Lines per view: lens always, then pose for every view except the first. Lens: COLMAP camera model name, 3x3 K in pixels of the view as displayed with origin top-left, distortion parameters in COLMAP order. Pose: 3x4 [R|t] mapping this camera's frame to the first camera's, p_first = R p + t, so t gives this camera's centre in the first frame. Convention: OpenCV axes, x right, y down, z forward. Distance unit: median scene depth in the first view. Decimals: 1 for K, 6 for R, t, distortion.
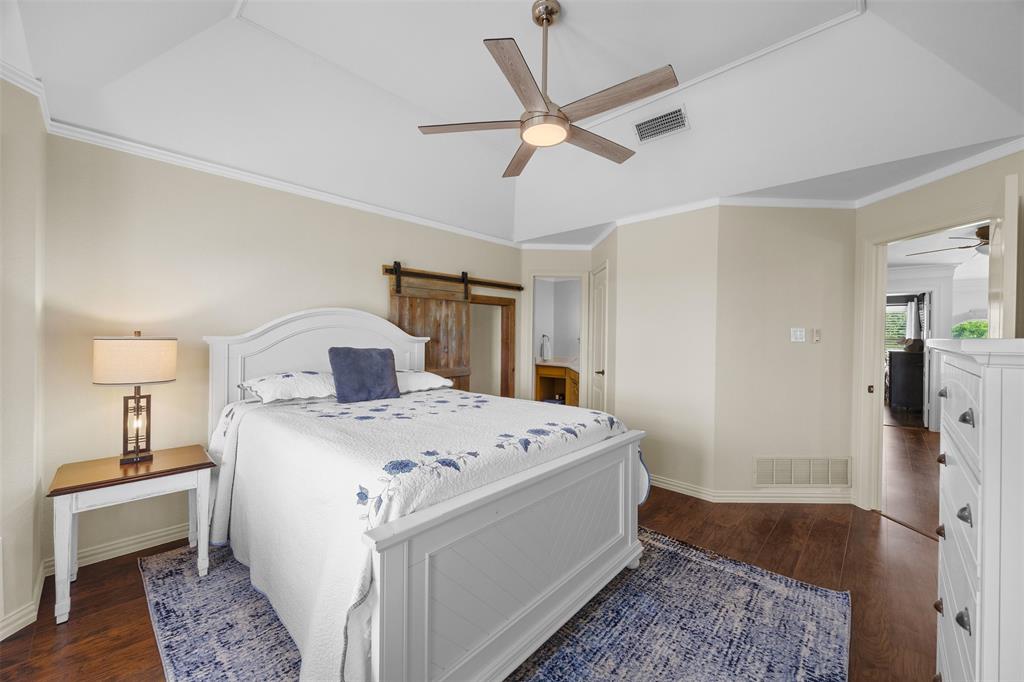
lens RADIAL K [[391.2, 0, 514.0], [0, 391.2, 338.7], [0, 0, 1]] dist [-0.003715, 0.000053]
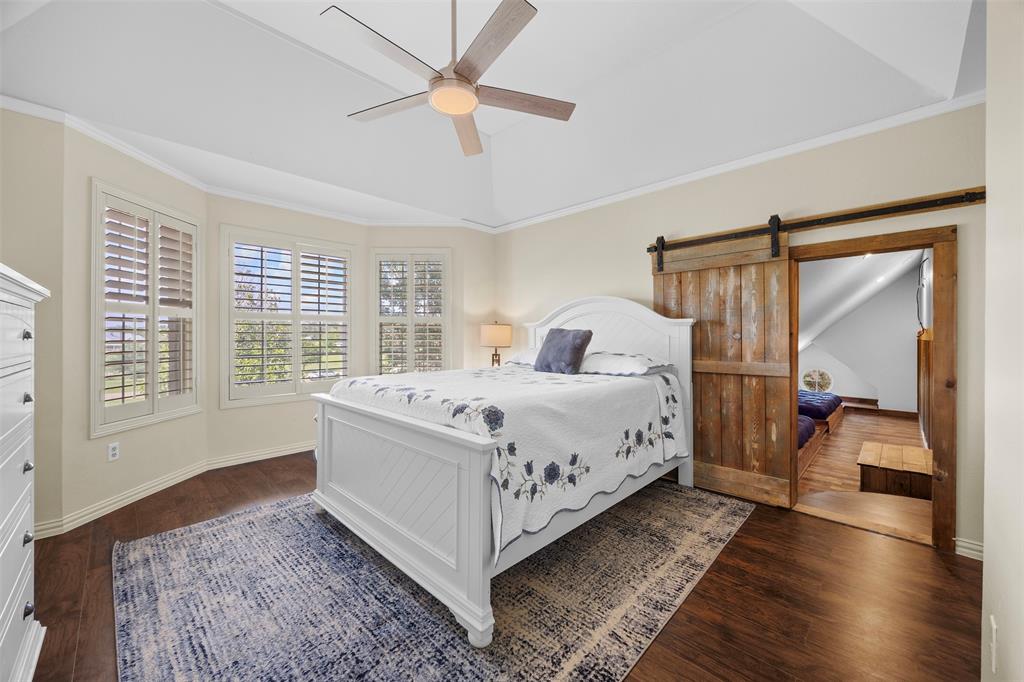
lens RADIAL K [[391.2, 0, 513.8], [0, 391.2, 338.5], [0, 0, 1]] dist [-0.003715, 0.000053]
pose [[-0.025597, -0.006249, -0.999653, 0.608483], [-0.011108, 0.999921, -0.005967, 0.047381], [0.999611, 0.010951, -0.025664, 0.677117]]
